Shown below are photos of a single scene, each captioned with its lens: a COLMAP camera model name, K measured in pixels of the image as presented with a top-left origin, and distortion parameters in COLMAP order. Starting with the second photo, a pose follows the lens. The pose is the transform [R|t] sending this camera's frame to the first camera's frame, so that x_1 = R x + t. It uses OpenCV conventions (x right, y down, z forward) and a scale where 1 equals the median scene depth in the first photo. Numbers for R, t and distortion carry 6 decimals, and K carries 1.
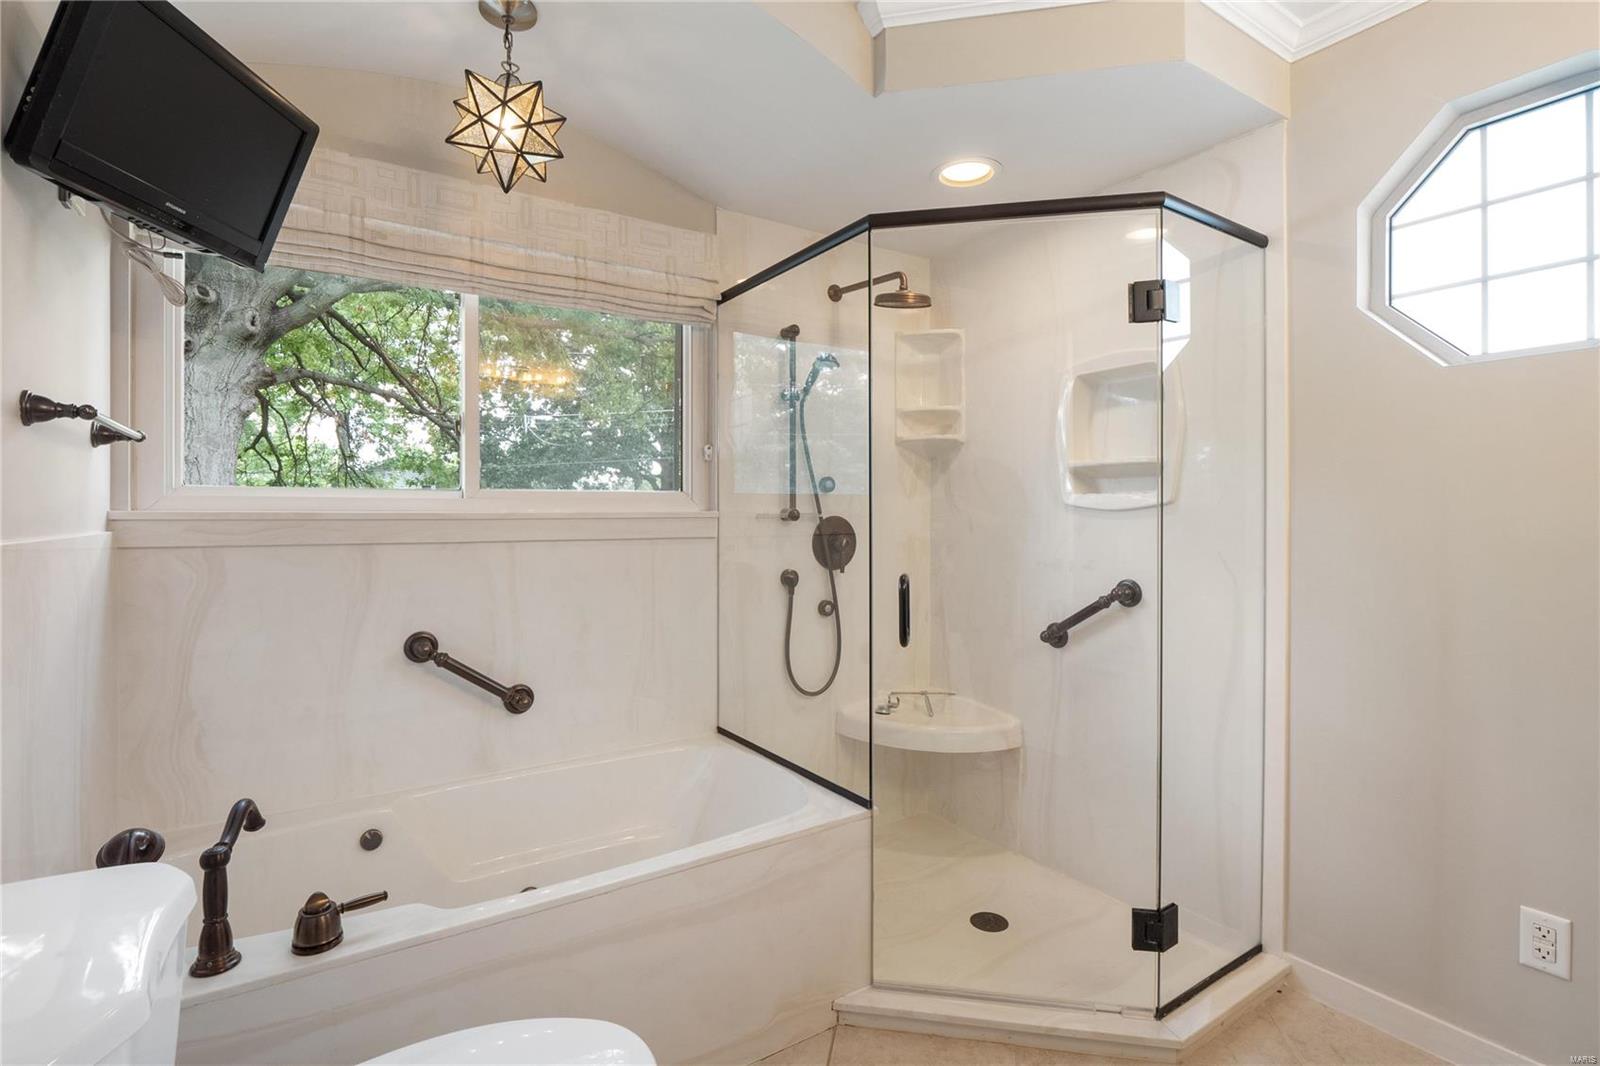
lens RADIAL K [[760.2, 0, 796.4], [0, 760.2, 513.5], [0, 0, 1]] dist [-0.012672, 0.002232]
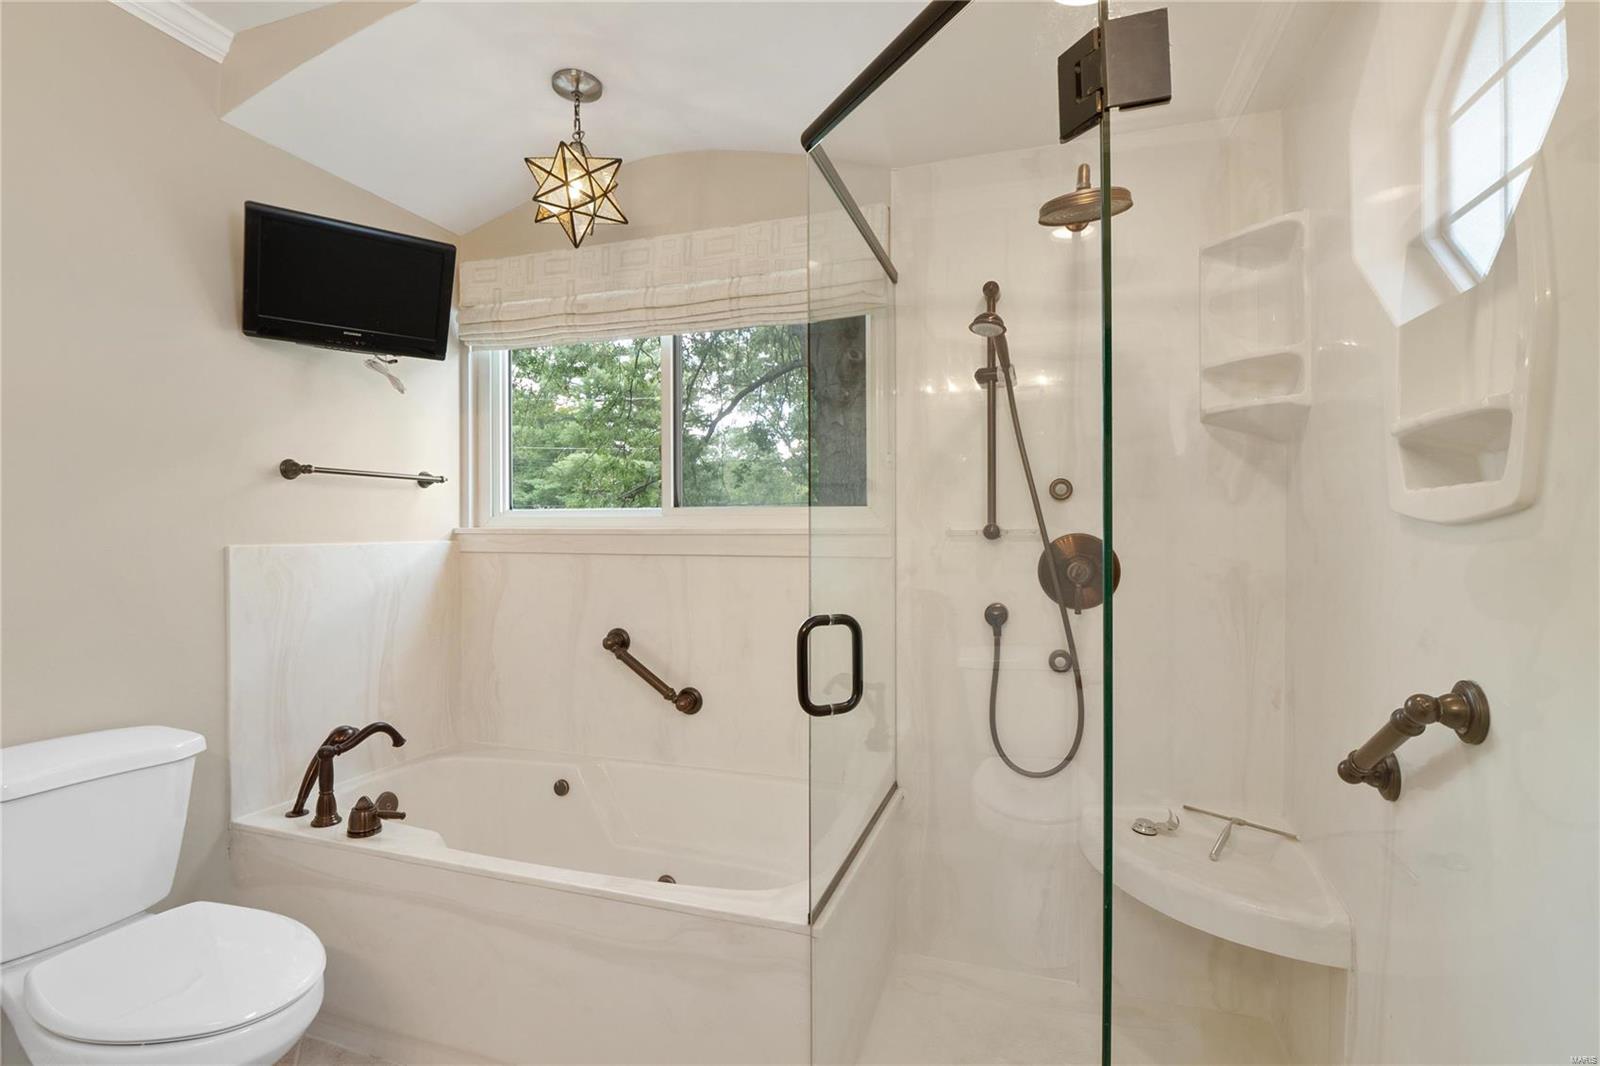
lens RADIAL K [[760.2, 0, 800.2], [0, 760.2, 537.5], [0, 0, 1]] dist [-0.012672, 0.002232]
pose [[0.608725, 0.004517, -0.793369, 0.568241], [-0.002010, 0.999989, 0.004151, 0.005730], [0.793379, -0.000932, 0.608727, 0.449753]]
